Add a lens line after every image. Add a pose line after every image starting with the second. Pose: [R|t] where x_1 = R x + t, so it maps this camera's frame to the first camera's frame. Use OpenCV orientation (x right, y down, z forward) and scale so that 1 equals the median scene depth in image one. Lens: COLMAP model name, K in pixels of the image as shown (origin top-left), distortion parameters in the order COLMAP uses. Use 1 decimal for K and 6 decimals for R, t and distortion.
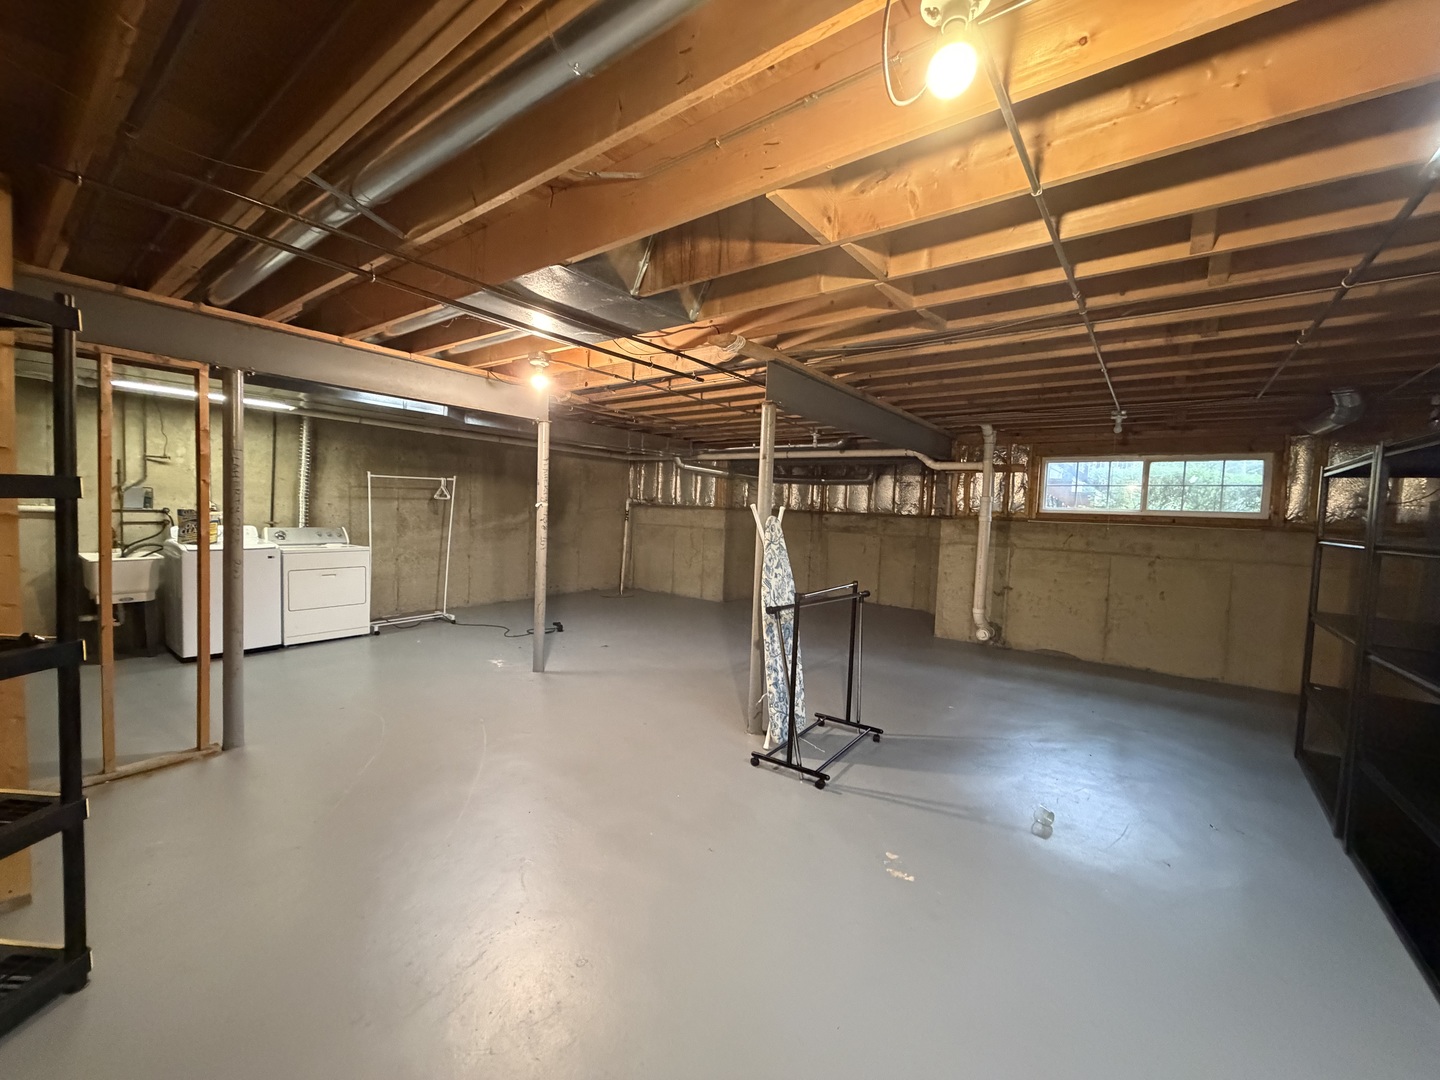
lens RADIAL K [[572.8, 0, 715.4], [0, 572.8, 536.8], [0, 0, 1]] dist [0.000979, 0.000155]
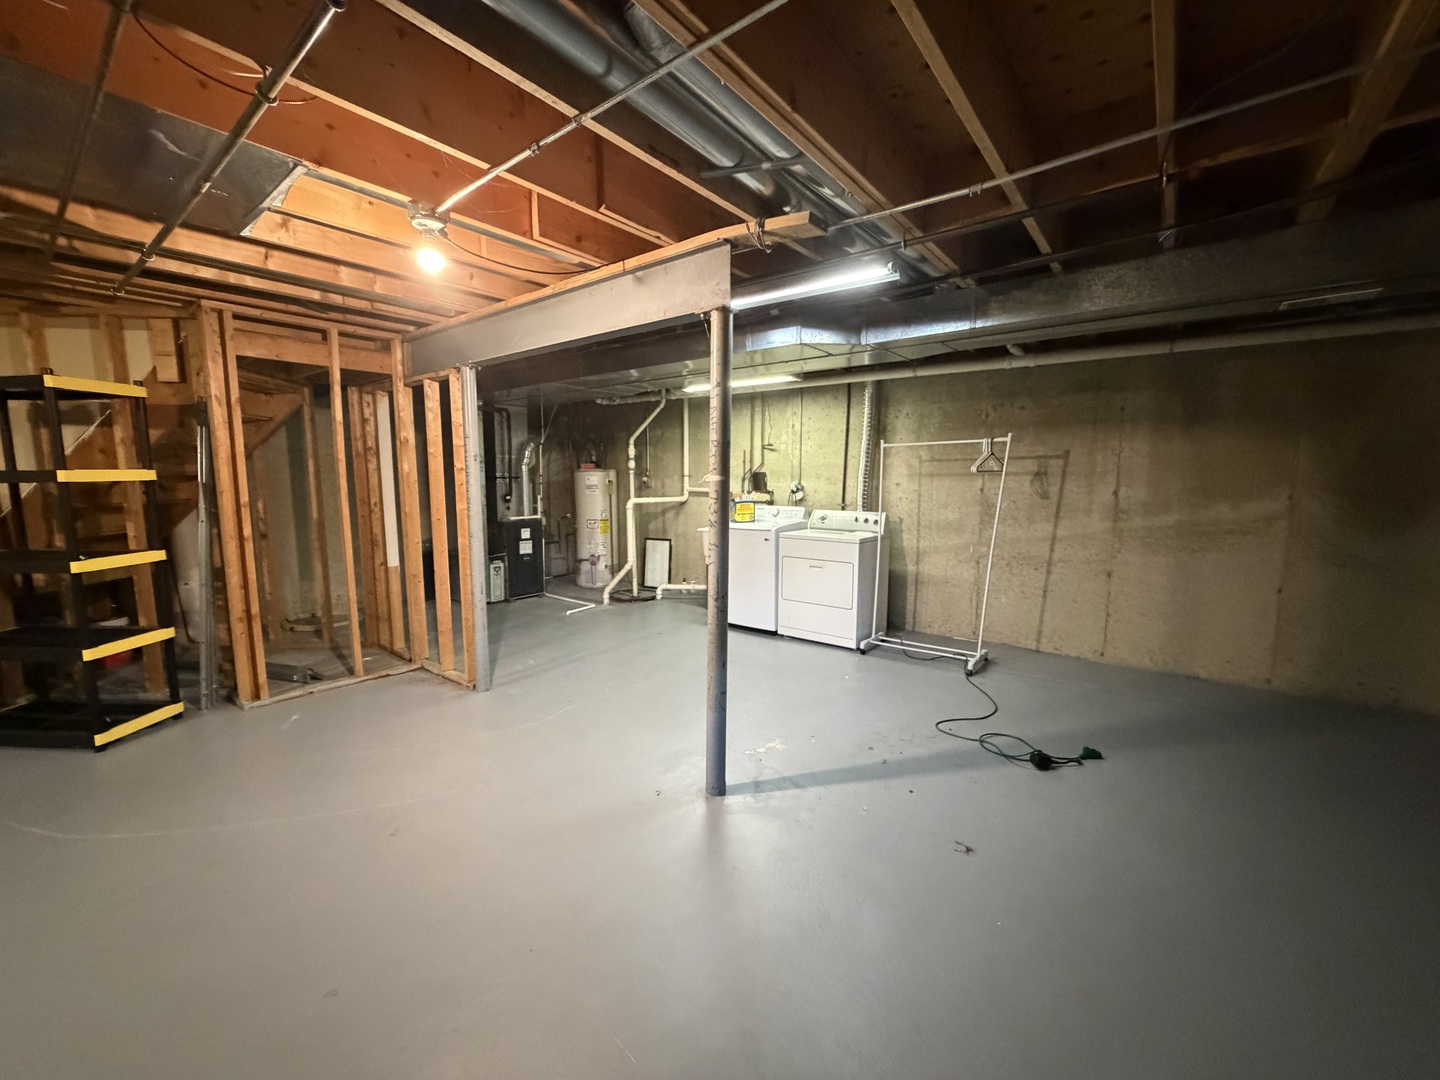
lens RADIAL K [[572.8, 0, 716.1], [0, 572.8, 543.5], [0, 0, 1]] dist [0.000979, 0.000155]
pose [[-0.012664, 0.087820, -0.996056, 0.107170], [-0.048883, 0.994890, 0.088339, -0.022341], [0.998724, 0.049809, -0.008307, 0.516562]]
